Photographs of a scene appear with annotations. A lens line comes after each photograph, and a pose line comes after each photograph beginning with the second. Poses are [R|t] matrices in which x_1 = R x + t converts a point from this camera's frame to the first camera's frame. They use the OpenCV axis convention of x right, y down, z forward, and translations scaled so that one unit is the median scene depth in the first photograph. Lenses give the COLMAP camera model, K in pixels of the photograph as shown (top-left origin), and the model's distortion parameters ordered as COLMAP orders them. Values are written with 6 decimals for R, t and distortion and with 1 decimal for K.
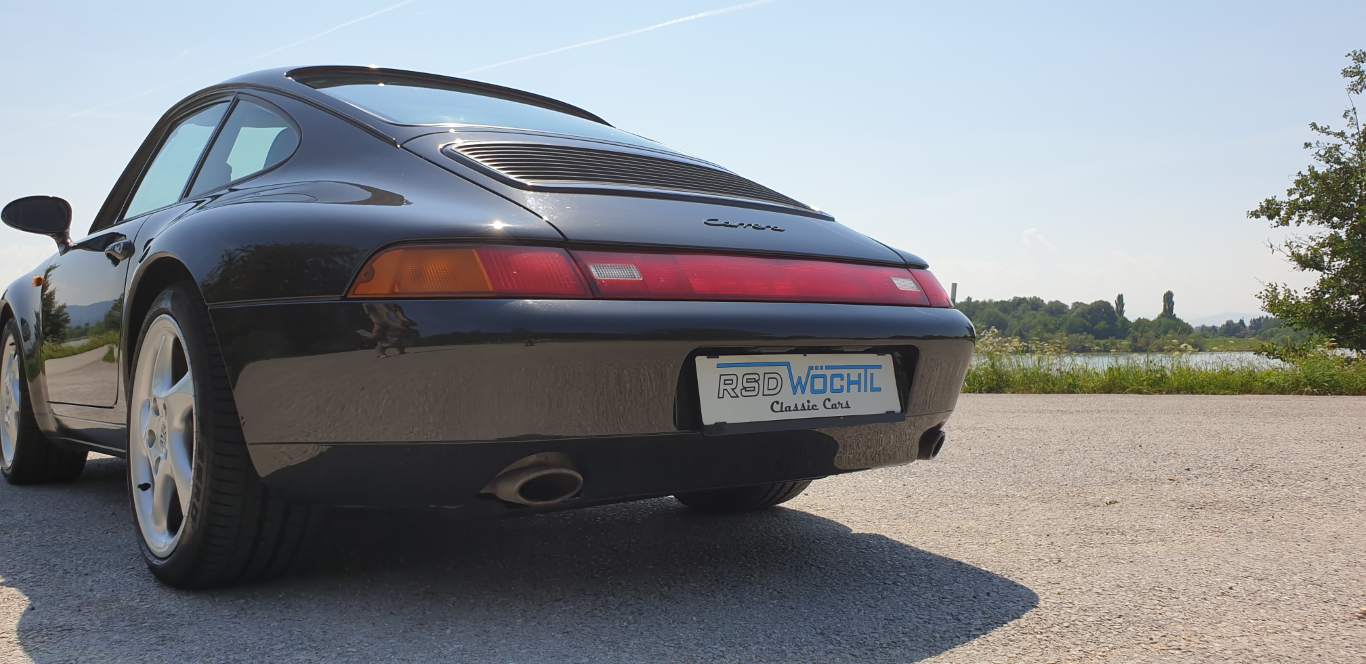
lens RADIAL K [[1070.4, 0, 686.1], [0, 1070.4, 337.6], [0, 0, 1]] dist [0.013000, 0.023635]
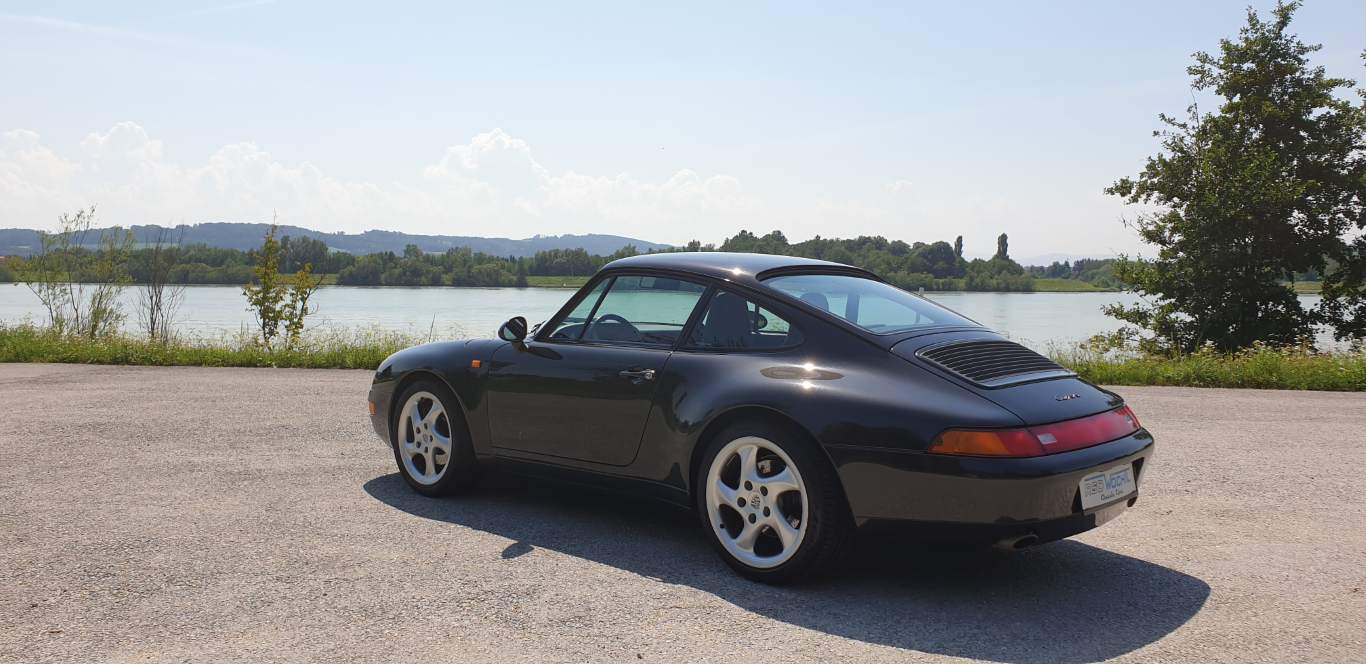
lens RADIAL K [[1070.4, 0, 671.2], [0, 1070.4, 311.3], [0, 0, 1]] dist [0.013000, 0.023635]
pose [[0.992063, 0.010724, 0.125284, -0.072085], [-0.015522, 0.999180, 0.037382, -0.025880], [-0.124781, -0.039030, 0.991416, -0.067862]]
